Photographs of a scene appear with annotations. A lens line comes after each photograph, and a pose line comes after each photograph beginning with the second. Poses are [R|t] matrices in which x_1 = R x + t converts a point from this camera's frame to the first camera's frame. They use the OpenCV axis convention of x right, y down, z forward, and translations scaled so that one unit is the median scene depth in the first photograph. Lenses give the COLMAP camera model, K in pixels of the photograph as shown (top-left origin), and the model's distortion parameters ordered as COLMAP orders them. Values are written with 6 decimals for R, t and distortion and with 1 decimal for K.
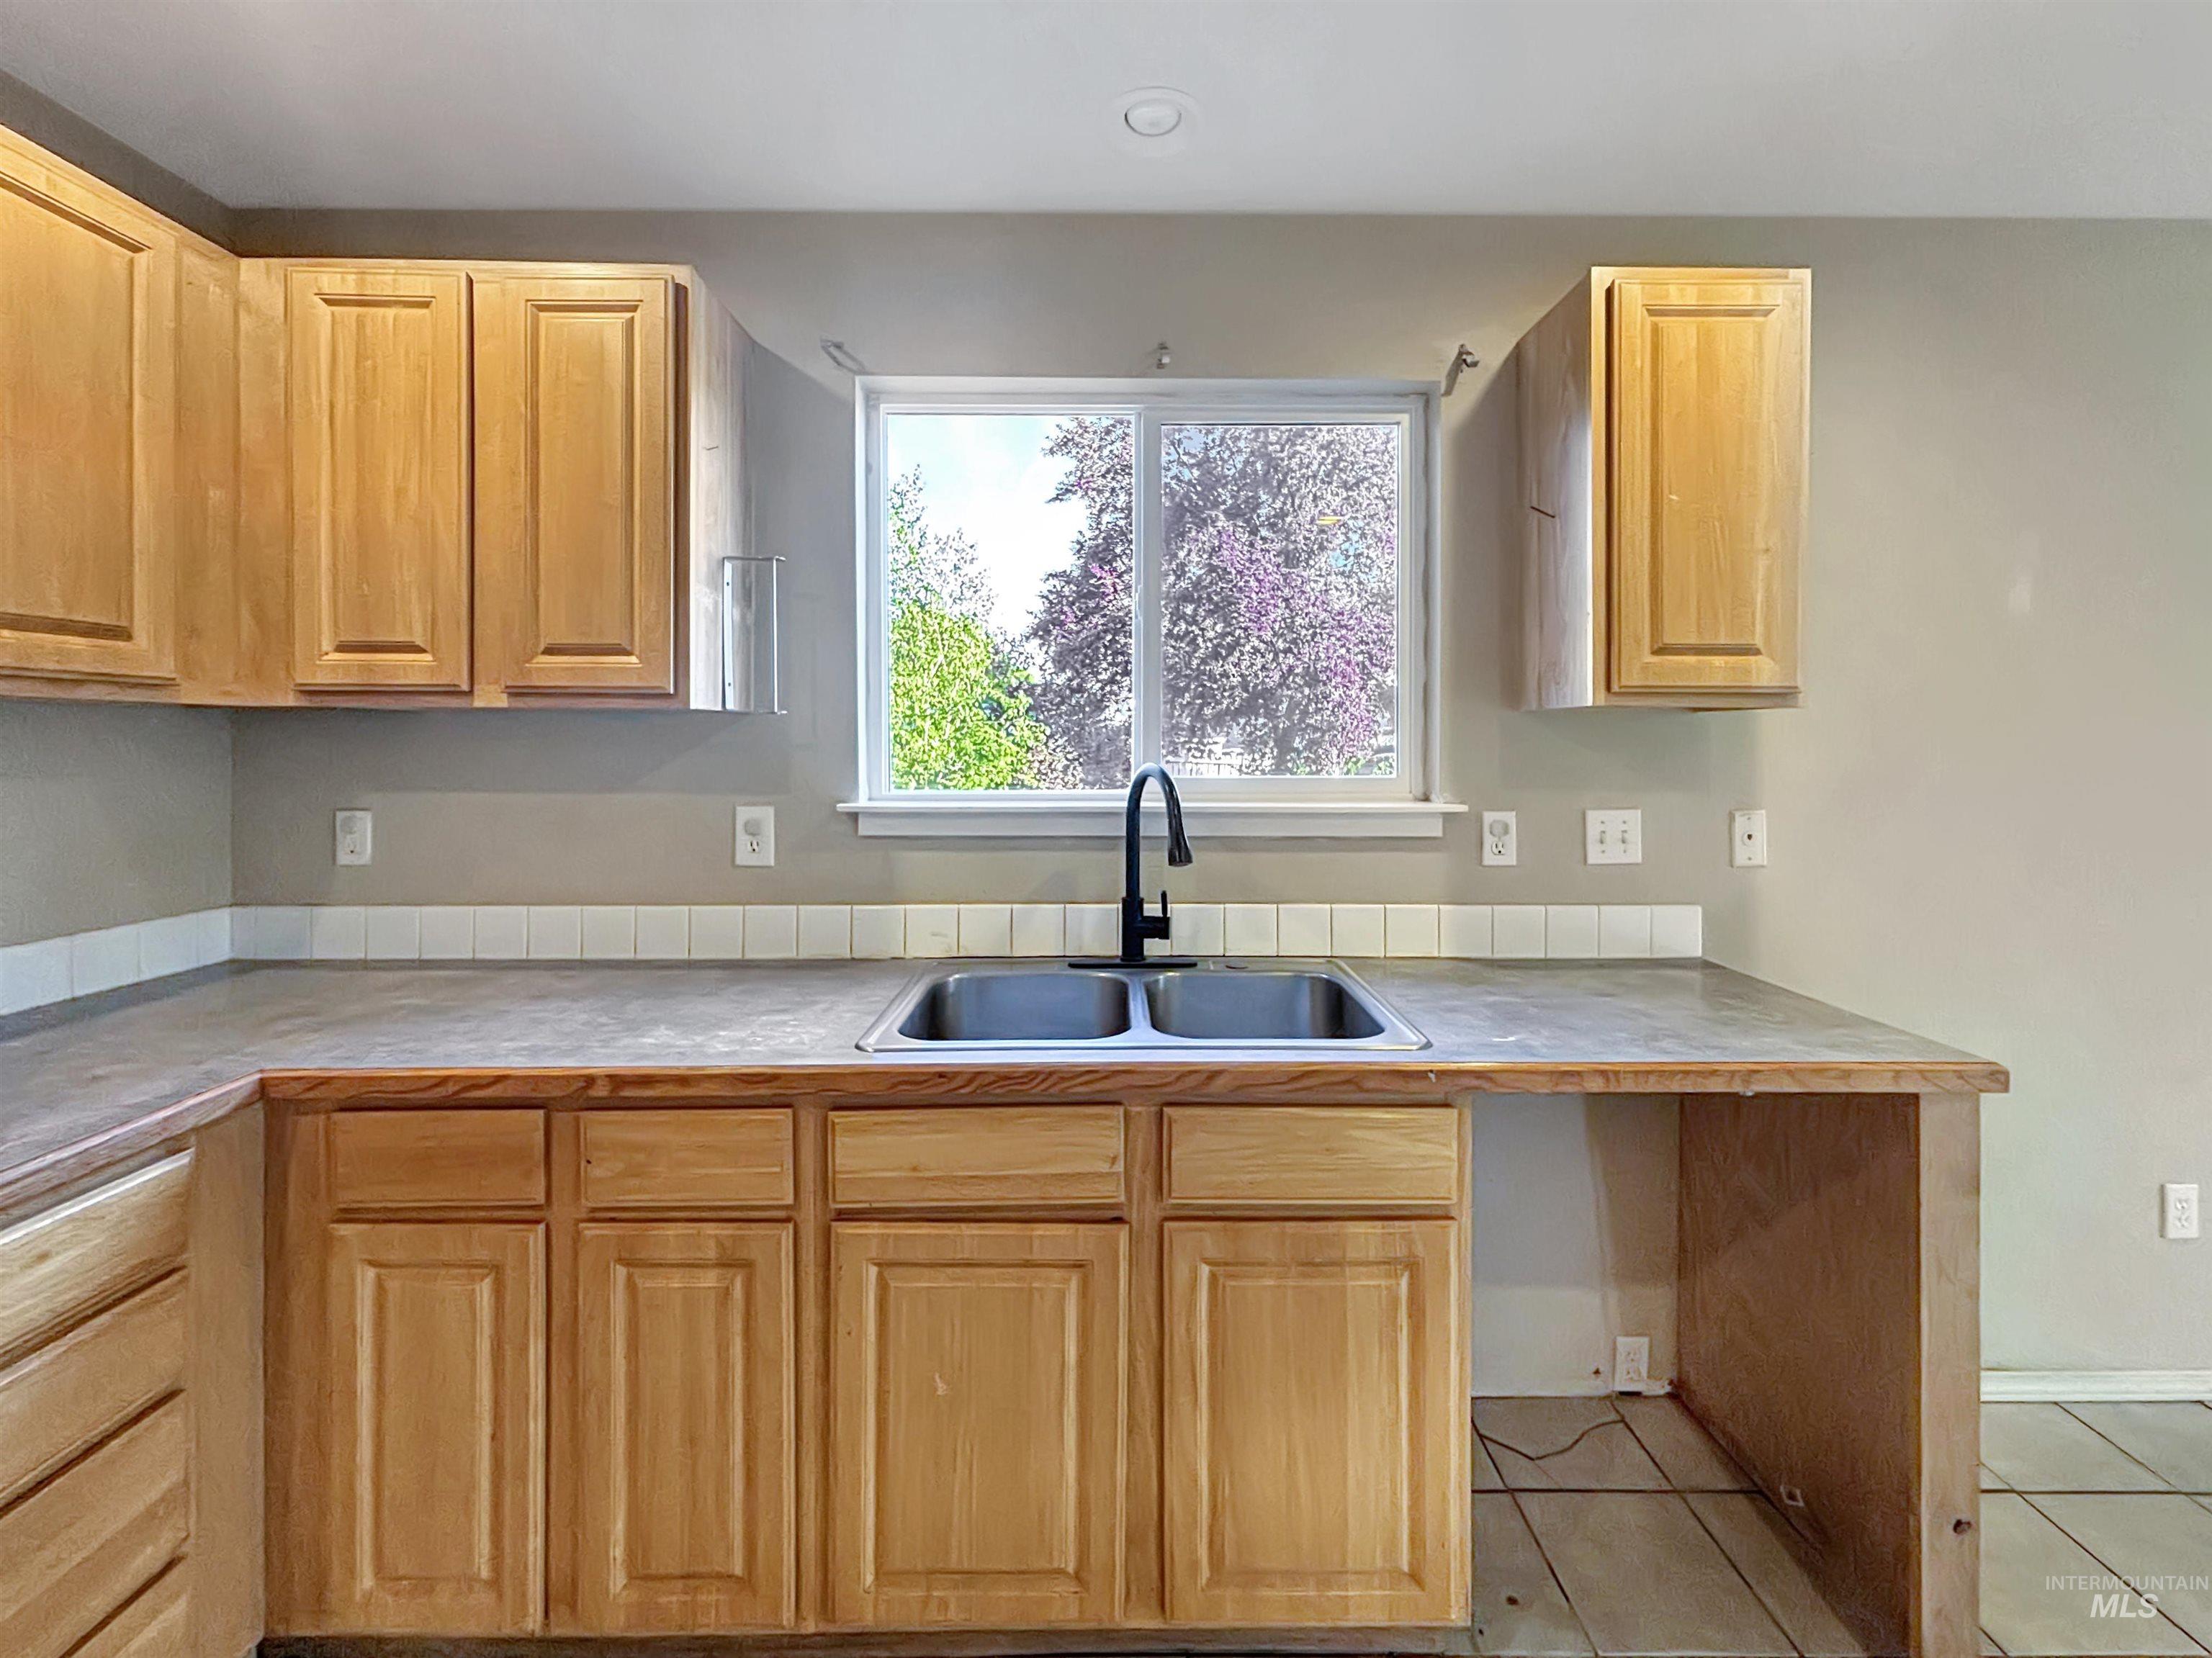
lens RADIAL K [[918.3, 0, 1129.3], [0, 918.3, 750.1], [0, 0, 1]] dist [0.006365, -0.001769]
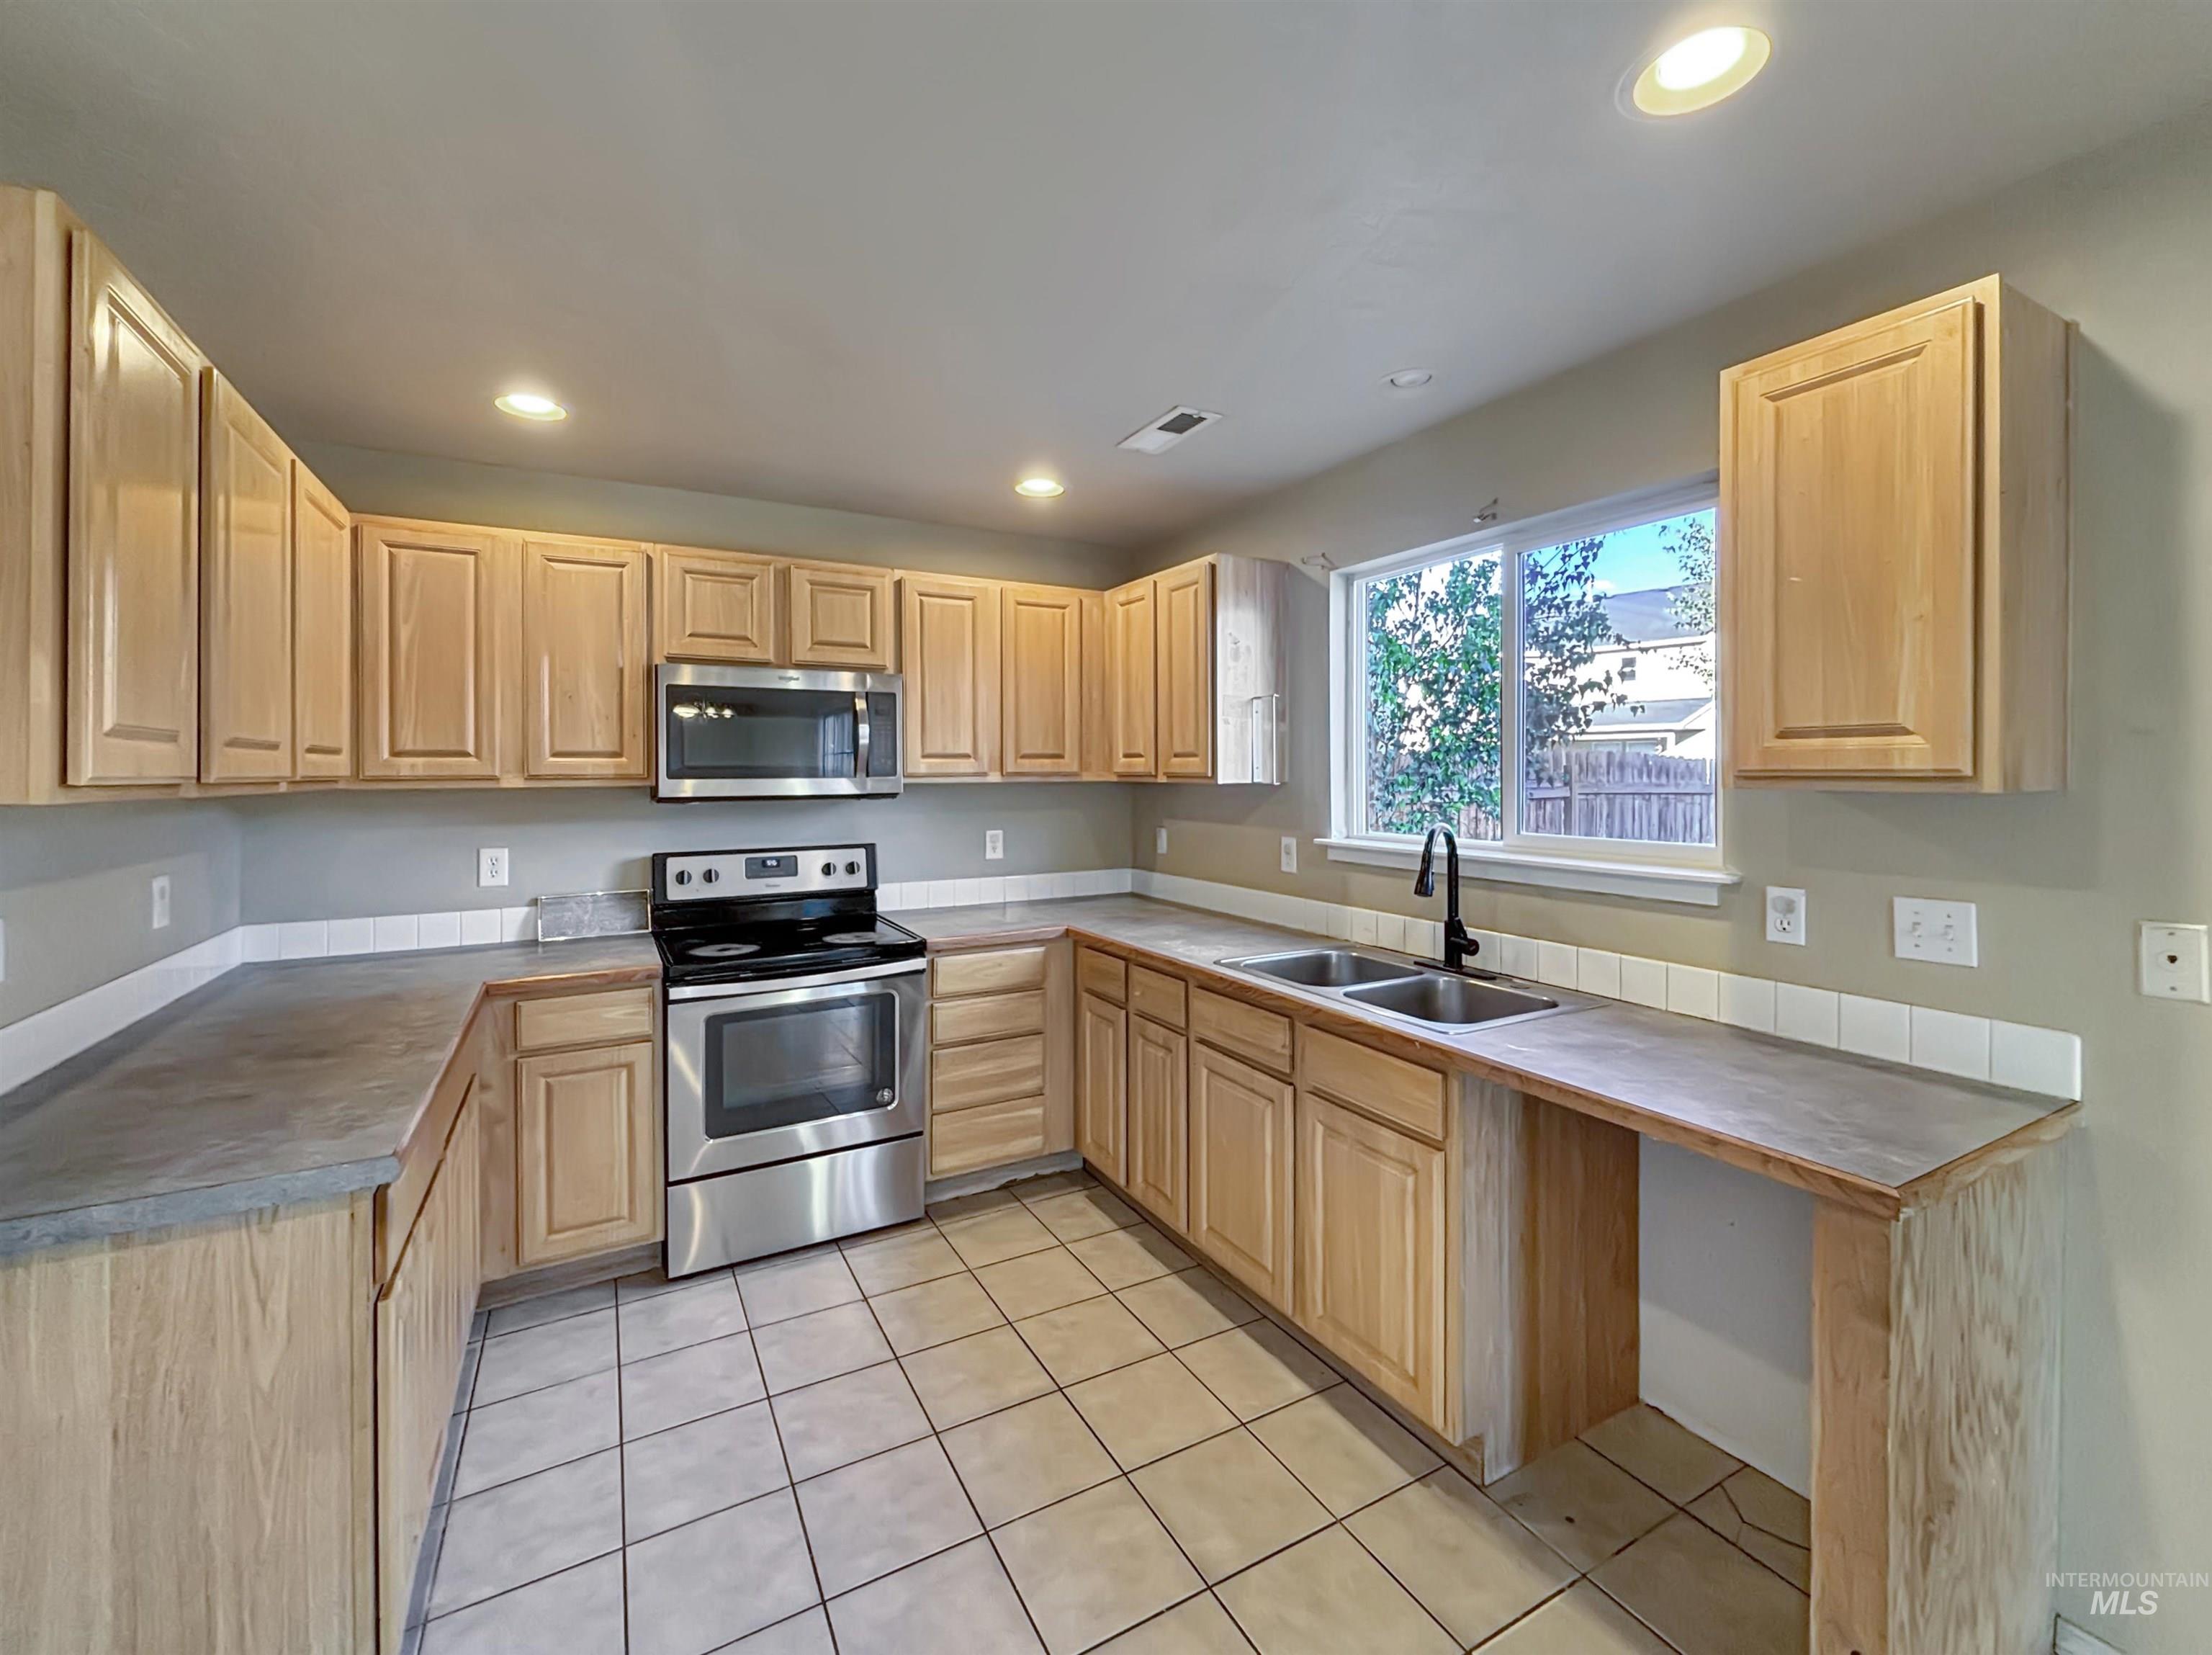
lens RADIAL K [[918.5, 0, 1114.0], [0, 918.5, 771.2], [0, 0, 1]] dist [0.006365, -0.001769]
pose [[0.484642, -0.003460, -0.874706, 0.963443], [-0.000821, 0.999990, -0.004411, -0.055216], [0.874712, 0.002856, 0.484634, -0.102835]]
